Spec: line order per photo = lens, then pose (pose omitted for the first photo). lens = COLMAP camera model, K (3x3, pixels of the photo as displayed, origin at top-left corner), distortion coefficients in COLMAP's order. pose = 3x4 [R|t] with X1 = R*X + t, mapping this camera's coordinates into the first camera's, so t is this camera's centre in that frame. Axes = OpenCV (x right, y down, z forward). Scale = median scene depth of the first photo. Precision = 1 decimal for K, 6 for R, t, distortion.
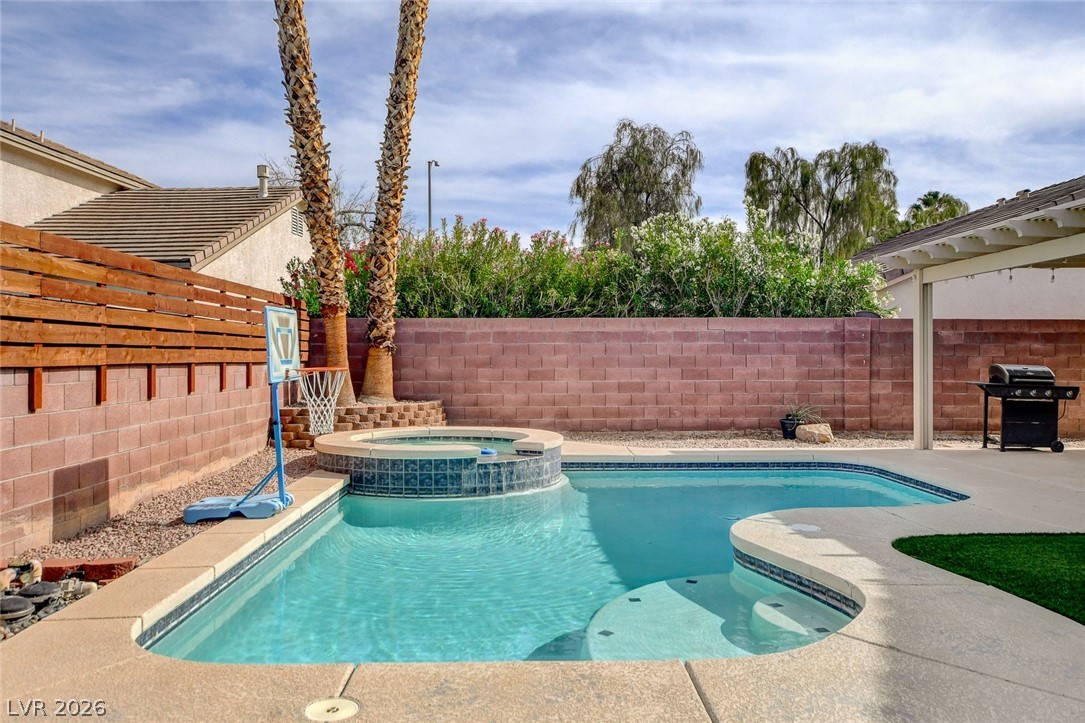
lens RADIAL K [[831.9, 0, 542.5], [0, 831.9, 361.5], [0, 0, 1]] dist [-0.000071, 0.003133]
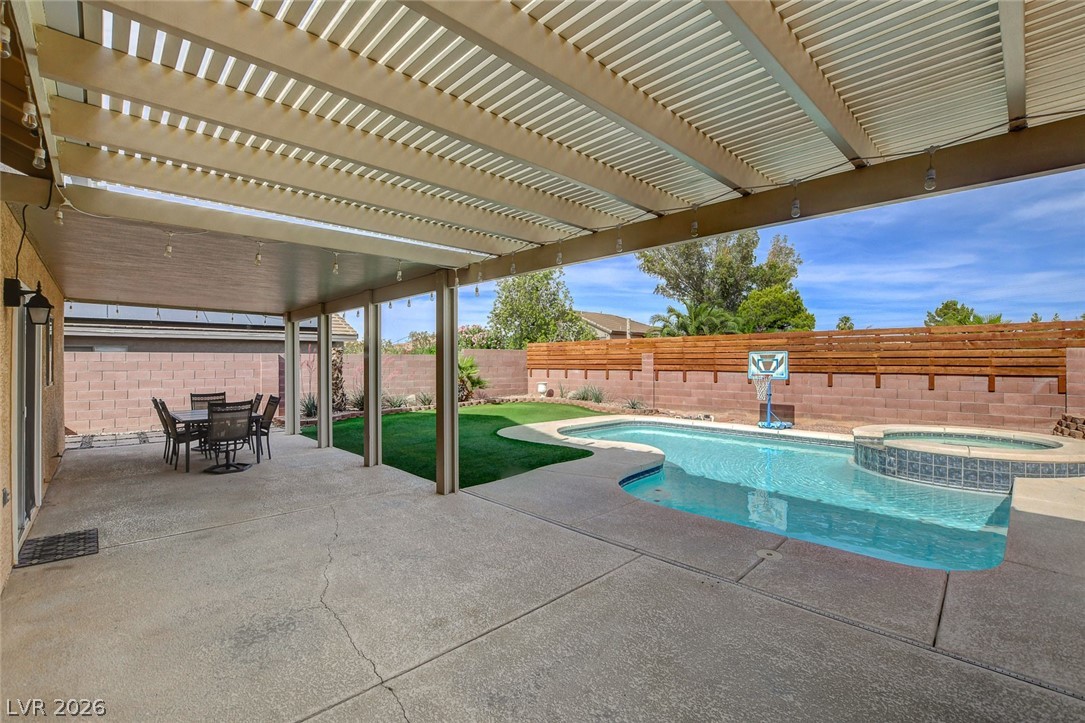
lens RADIAL K [[482.5, 0, 538.8], [0, 482.5, 357.7], [0, 0, 1]] dist [-0.028625, 0.001026]
pose [[-0.743931, -0.001580, -0.668254, 0.633264], [-0.001403, 0.999999, -0.000802, -0.021253], [0.668255, 0.000341, -0.743933, 0.832799]]
